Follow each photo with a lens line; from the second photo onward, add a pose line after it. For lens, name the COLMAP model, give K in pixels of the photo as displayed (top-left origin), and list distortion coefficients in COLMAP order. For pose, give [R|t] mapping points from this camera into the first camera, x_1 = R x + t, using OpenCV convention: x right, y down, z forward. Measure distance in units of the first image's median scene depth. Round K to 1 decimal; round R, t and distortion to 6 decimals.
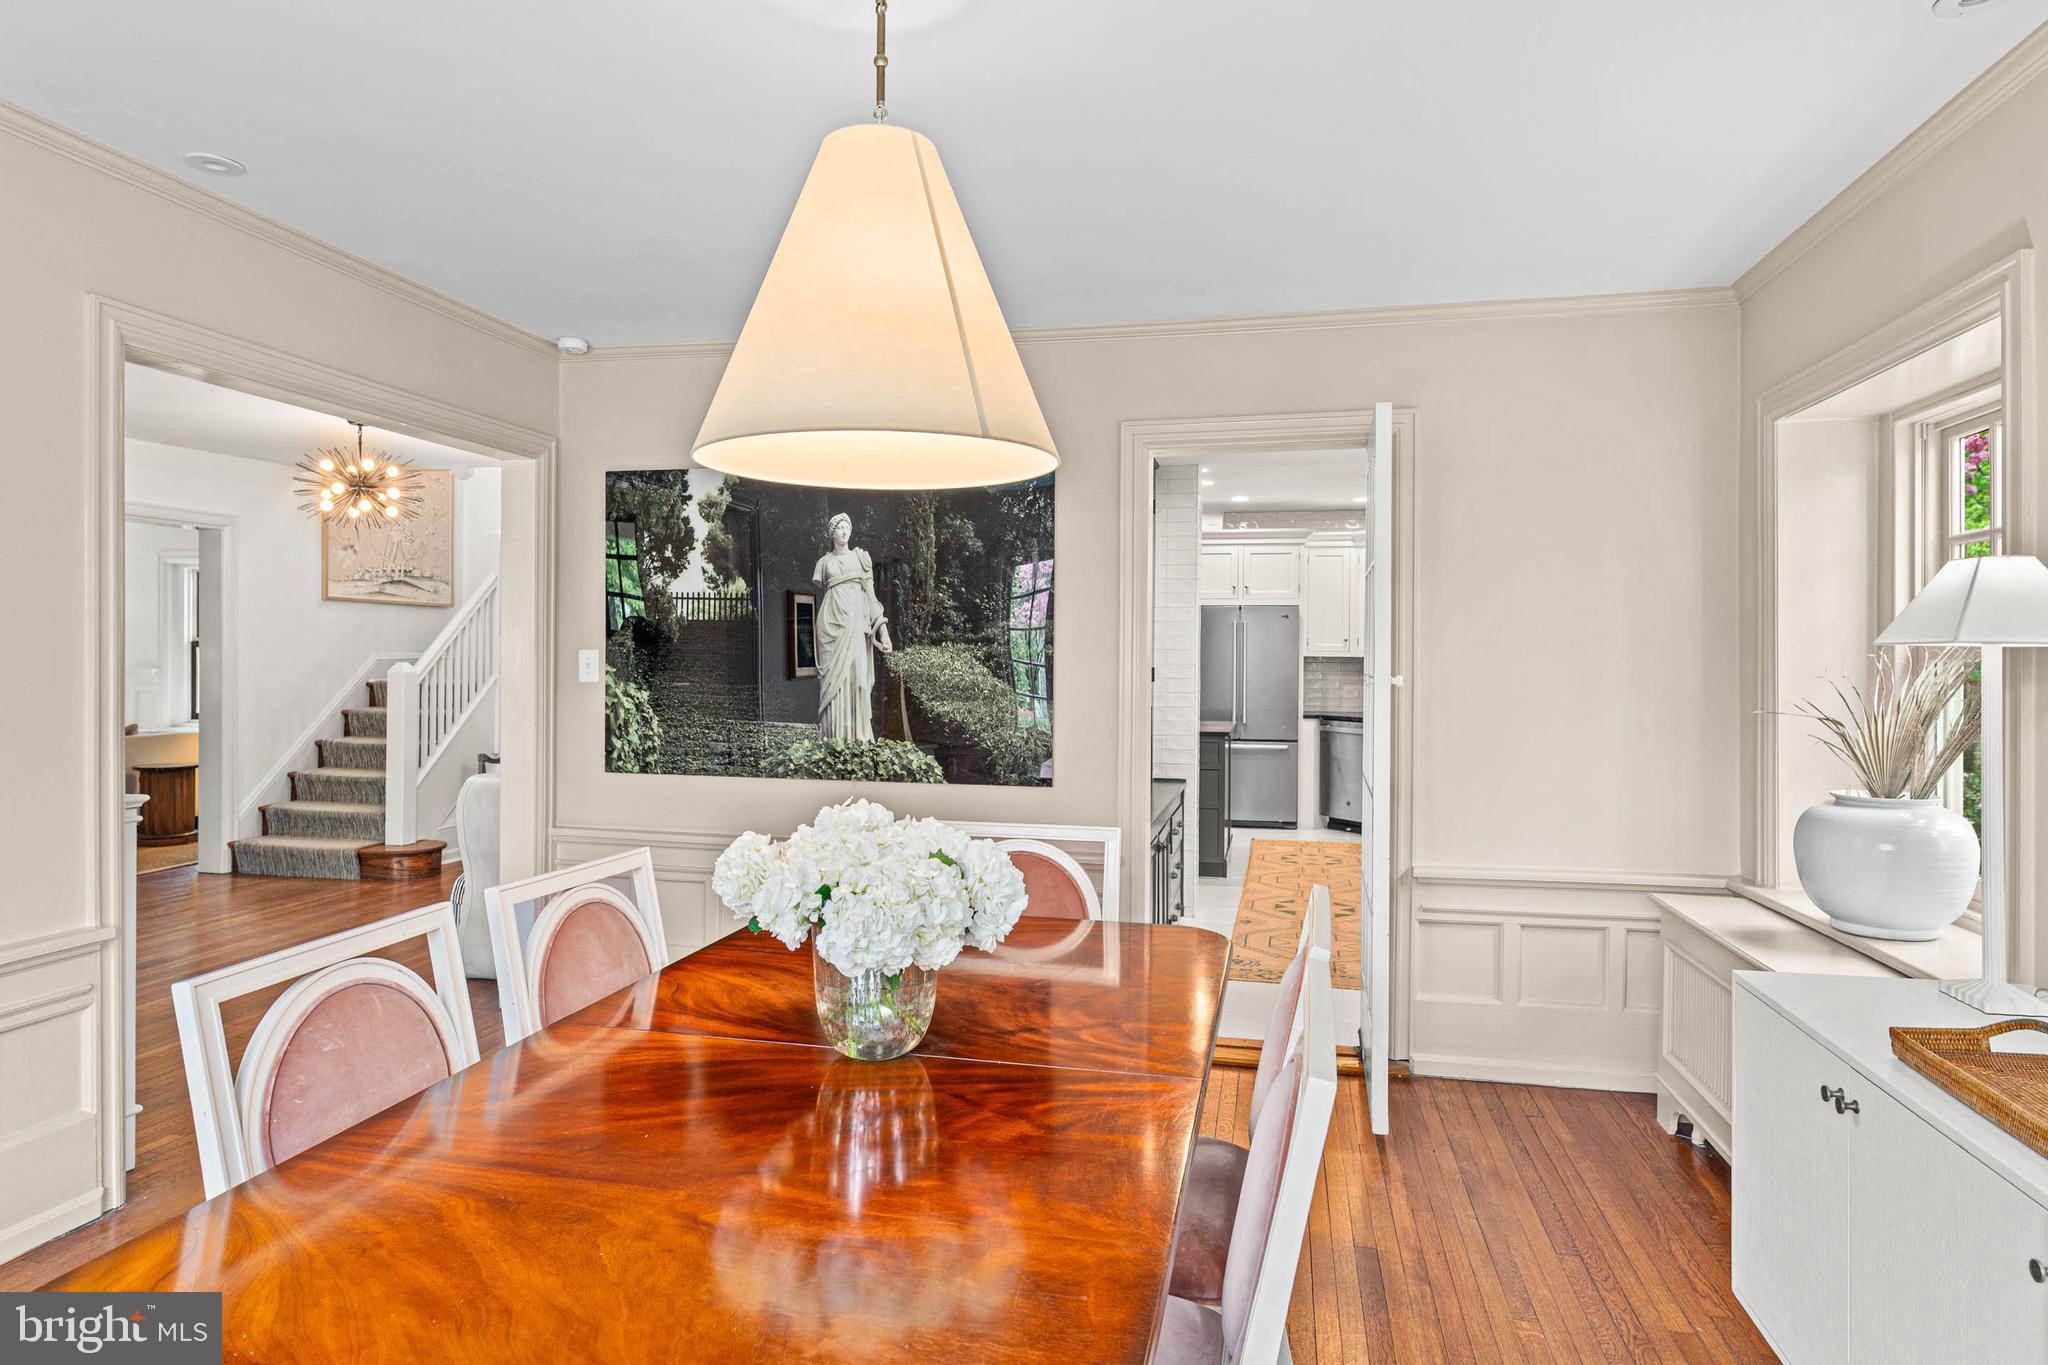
lens RADIAL K [[1188.1, 0, 1023.5], [0, 1188.1, 668.7], [0, 0, 1]] dist [0.006504, 0.000526]
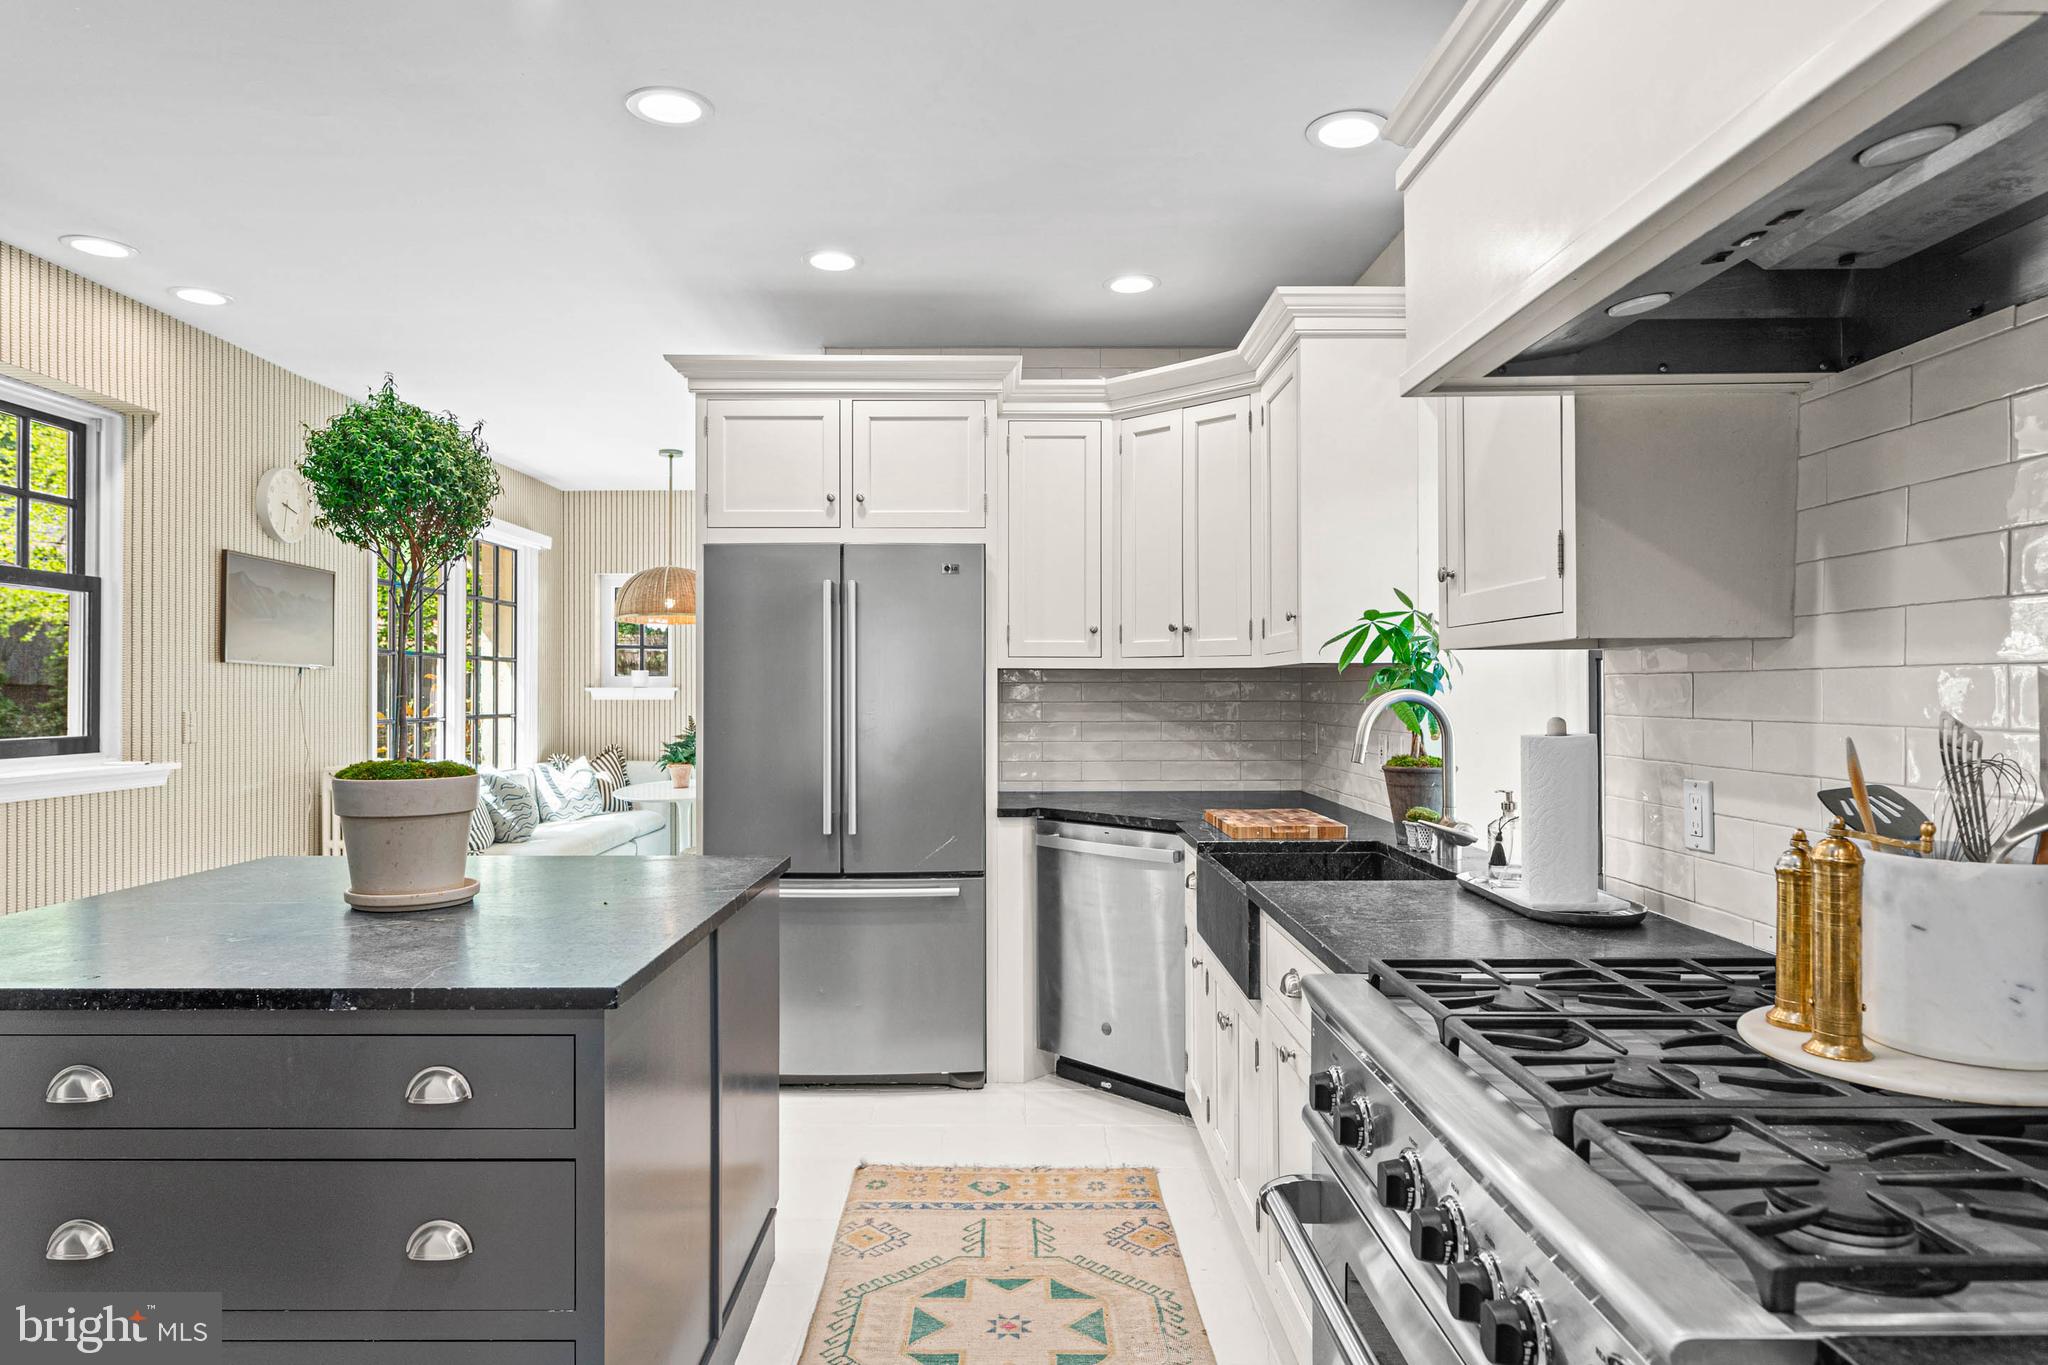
lens RADIAL K [[1188.1, 0, 1012.9], [0, 1188.1, 683.2], [0, 0, 1]] dist [0.006504, 0.000526]
pose [[0.976091, -0.006021, 0.217280, 0.151645], [0.009770, 0.999821, -0.016183, 0.001887], [-0.217143, 0.017919, 0.975975, 0.596318]]
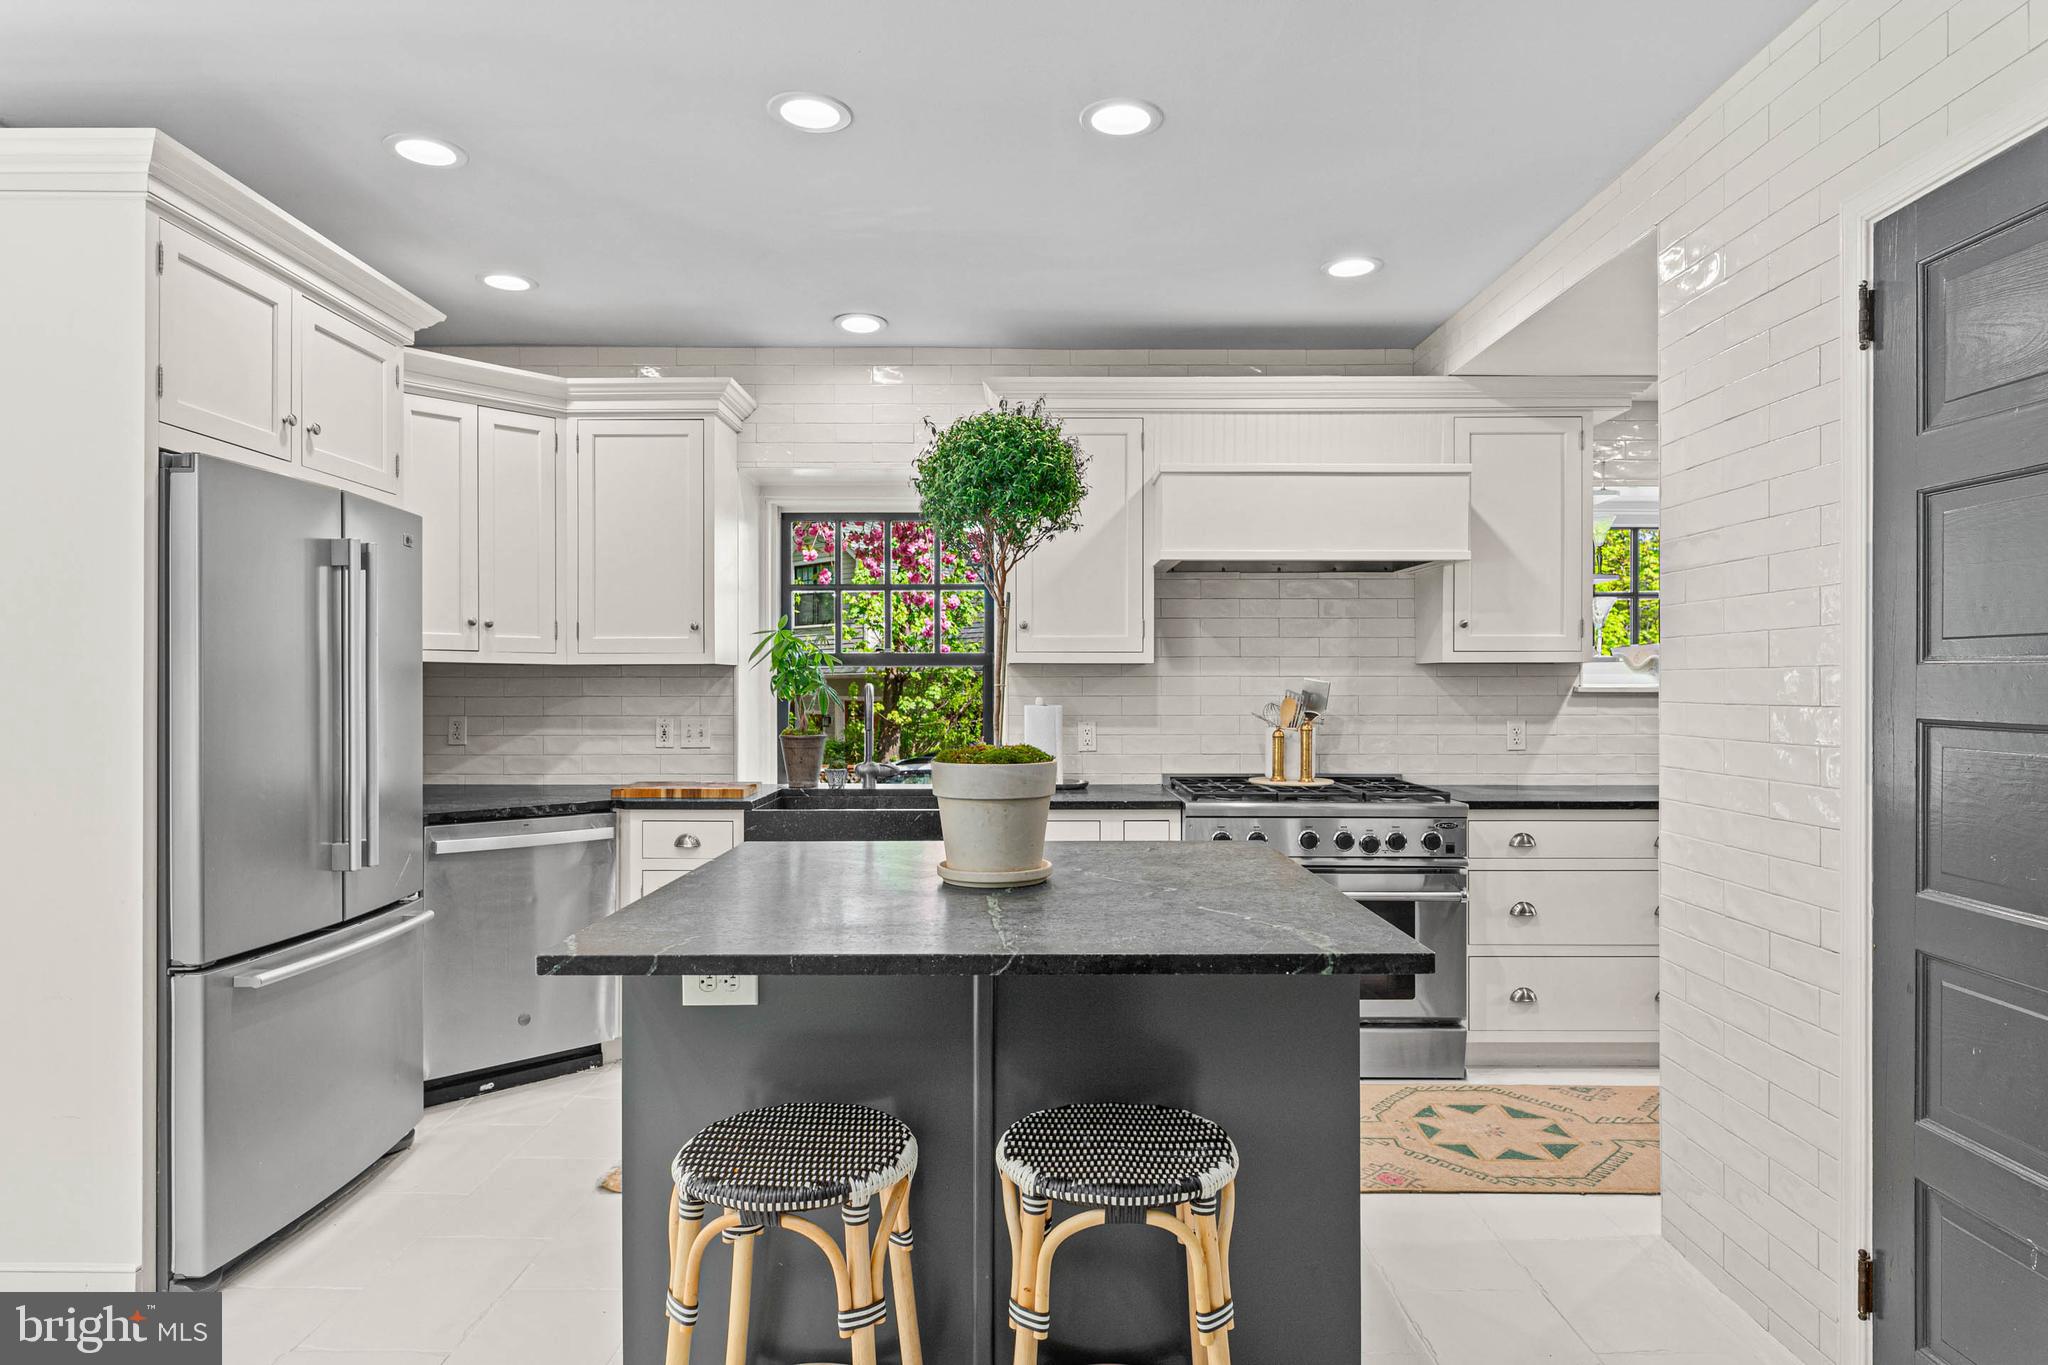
lens RADIAL K [[1188.1, 0, 1020.7], [0, 1188.1, 688.3], [0, 0, 1]] dist [0.006504, 0.000526]
pose [[-0.208169, -0.005260, 0.978079, -0.157839], [0.012692, 0.999887, 0.008079, -0.001705], [-0.978010, 0.014096, -0.208079, 0.895671]]
